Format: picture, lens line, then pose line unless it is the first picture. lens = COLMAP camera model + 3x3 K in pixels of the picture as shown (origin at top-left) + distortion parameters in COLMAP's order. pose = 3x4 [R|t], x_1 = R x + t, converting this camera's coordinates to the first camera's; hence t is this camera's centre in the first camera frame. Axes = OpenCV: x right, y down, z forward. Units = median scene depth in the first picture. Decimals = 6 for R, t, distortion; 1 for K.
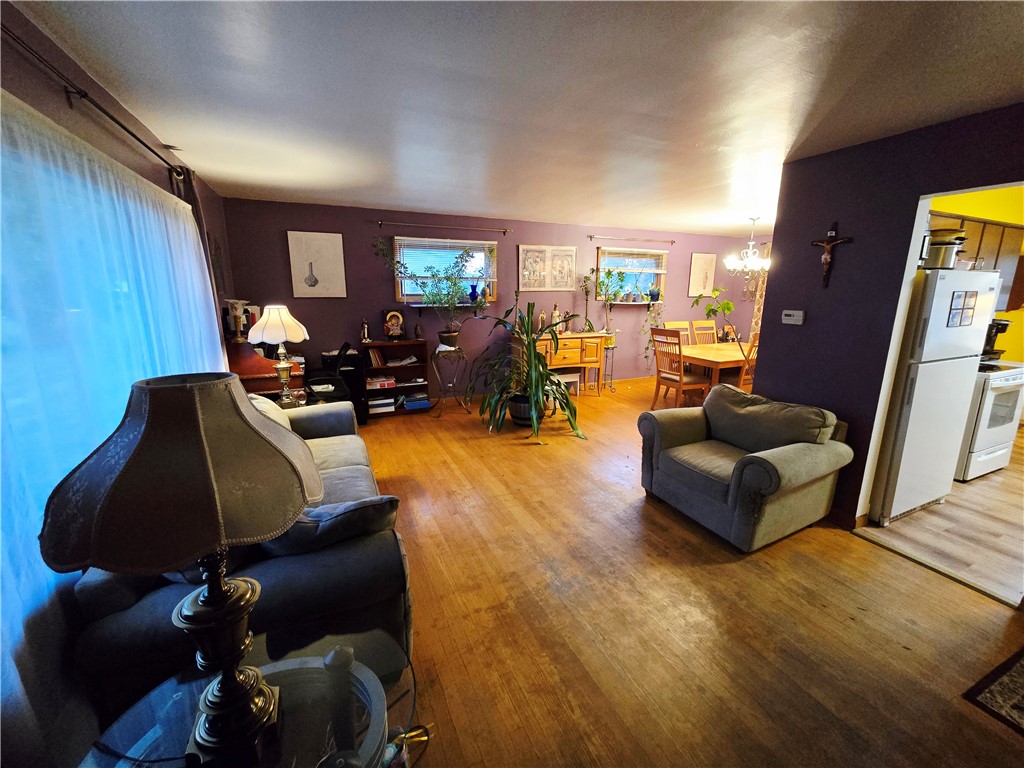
lens RADIAL K [[427.5, 0, 512.0], [0, 427.5, 384.0], [0, 0, 1]] dist [-0.001960, -0.000062]
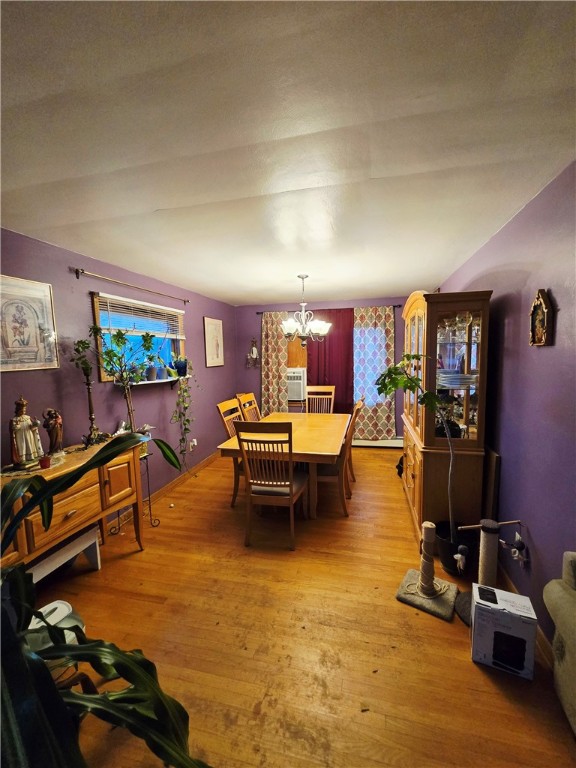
lens RADIAL K [[320.6, 0, 288.0], [0, 320.6, 384.0], [0, 0, 1]] dist [-0.001960, -0.000062]
pose [[0.628341, -0.095535, 0.772050, 0.021563], [0.200369, 0.978822, -0.041951, -0.128359], [-0.751691, 0.181055, 0.634176, 0.550454]]
